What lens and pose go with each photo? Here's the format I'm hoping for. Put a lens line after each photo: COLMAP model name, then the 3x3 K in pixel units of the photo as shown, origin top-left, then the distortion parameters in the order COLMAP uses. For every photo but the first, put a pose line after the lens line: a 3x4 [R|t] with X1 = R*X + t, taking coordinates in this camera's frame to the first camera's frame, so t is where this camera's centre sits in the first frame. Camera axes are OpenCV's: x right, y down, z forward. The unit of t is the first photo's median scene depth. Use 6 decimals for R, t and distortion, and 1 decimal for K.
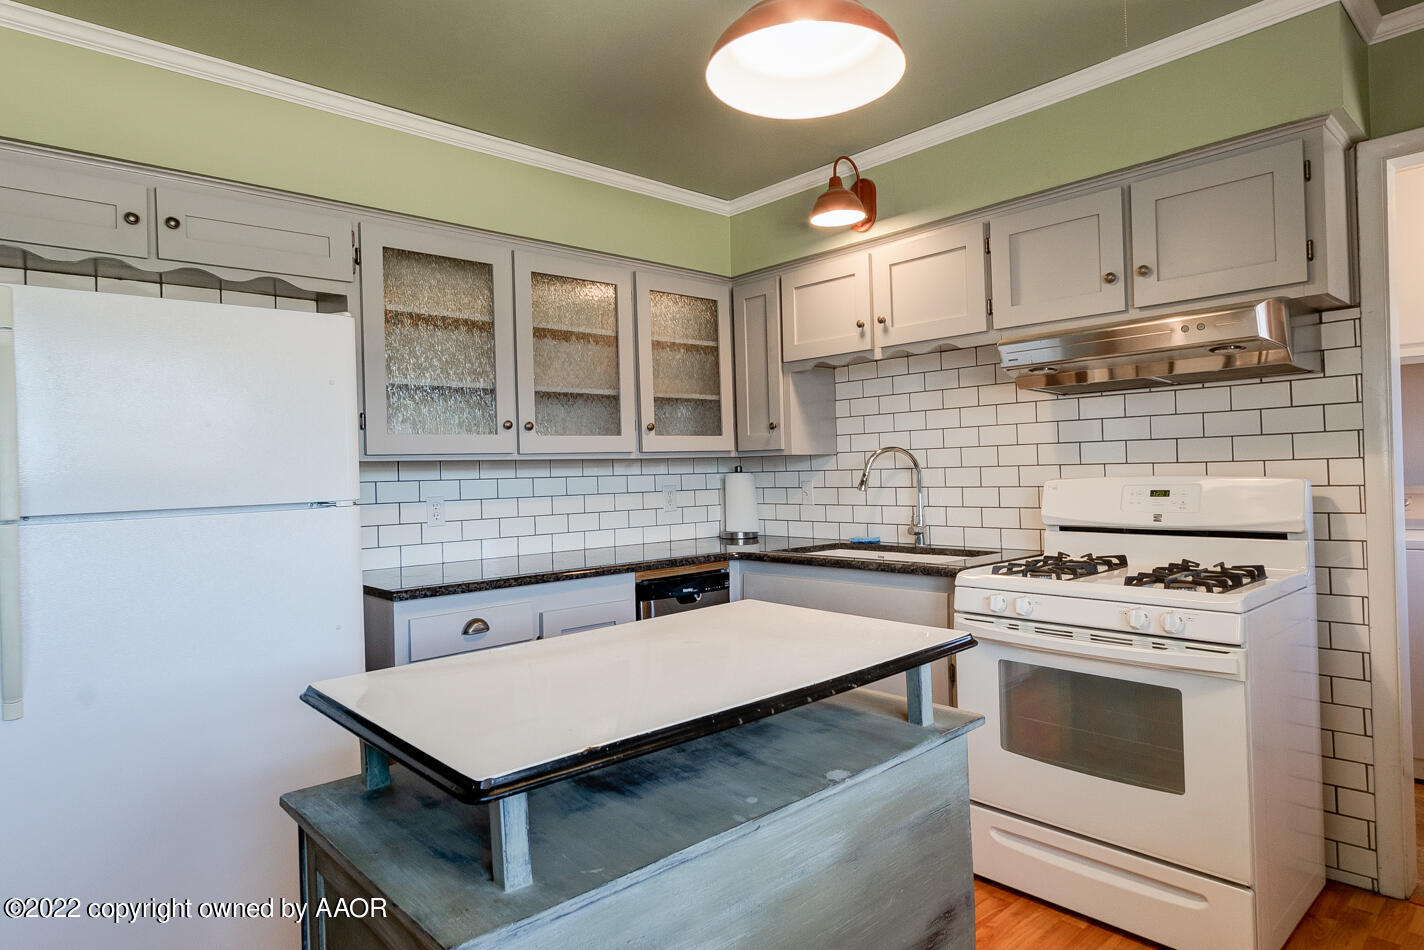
lens RADIAL K [[835.2, 0, 708.7], [0, 835.2, 463.9], [0, 0, 1]] dist [0.013821, -0.000210]
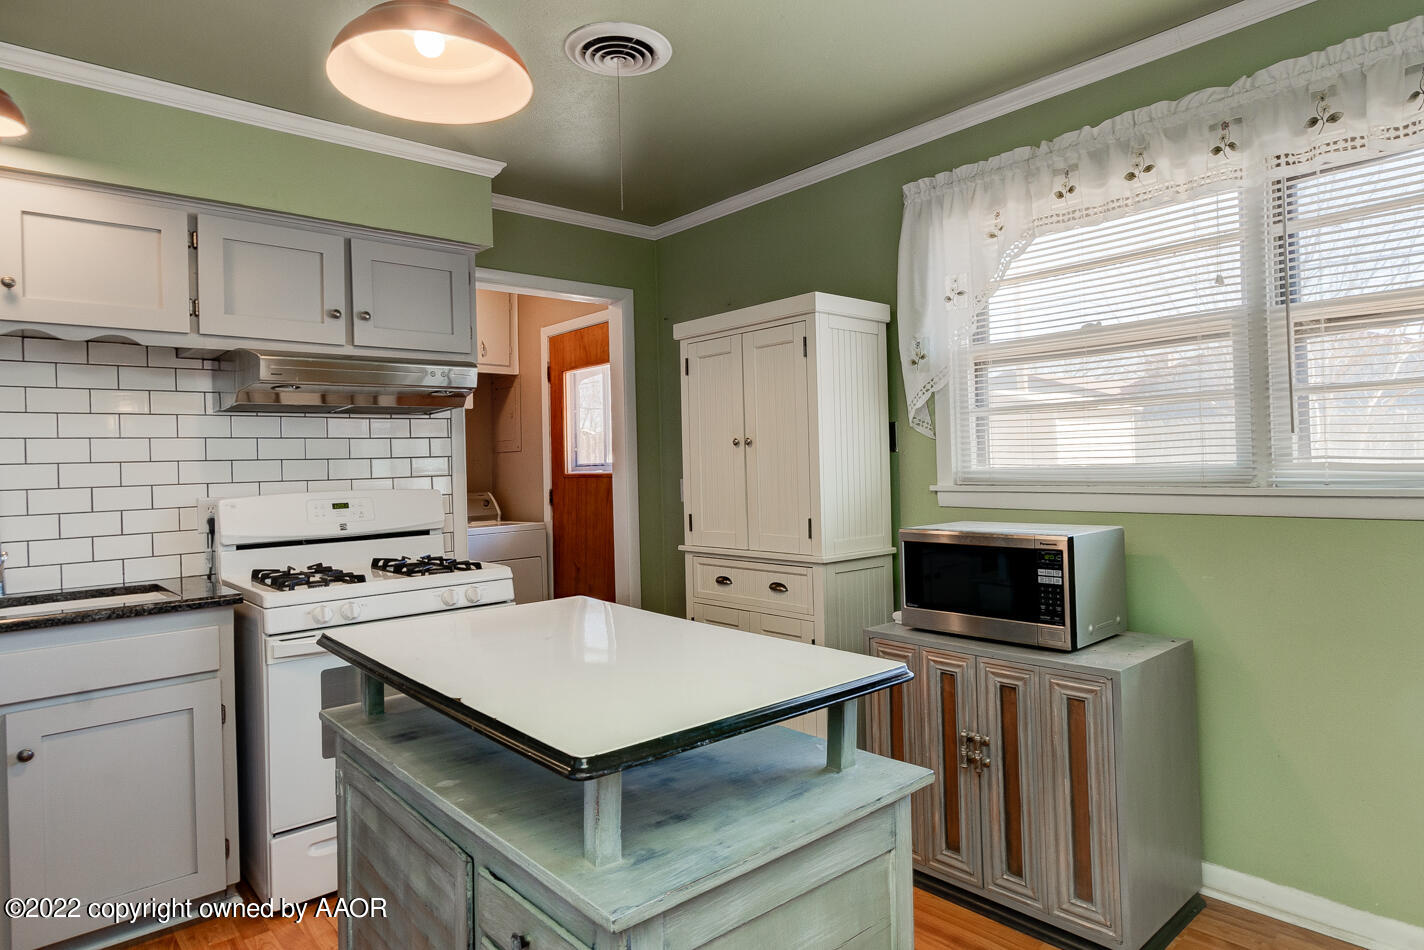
lens RADIAL K [[835.2, 0, 699.0], [0, 835.2, 460.5], [0, 0, 1]] dist [0.013821, -0.000210]
pose [[0.019559, 0.029131, 0.999384, -0.536515], [0.018271, 0.999398, -0.029489, 0.013671], [-0.999642, 0.018837, 0.019015, 0.424897]]
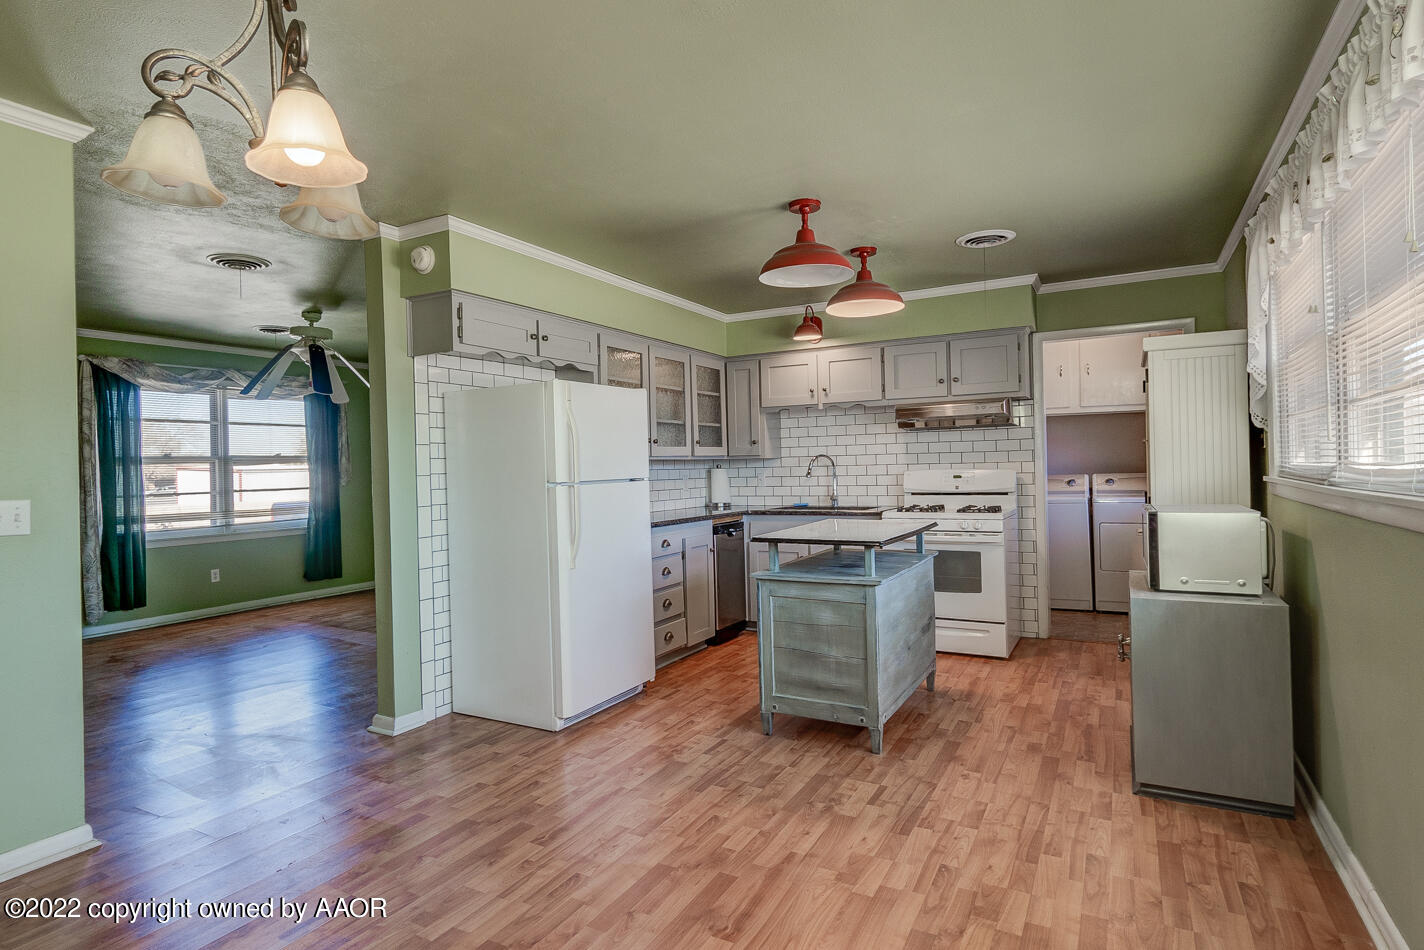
lens RADIAL K [[741.6, 0, 700.6], [0, 741.6, 473.5], [0, 0, 1]] dist [0.001488, -0.000901]
pose [[0.951708, 0.001712, 0.307000, -0.642380], [-0.004553, 0.999953, 0.008538, 0.011187], [-0.306971, -0.009523, 0.951671, -0.601749]]
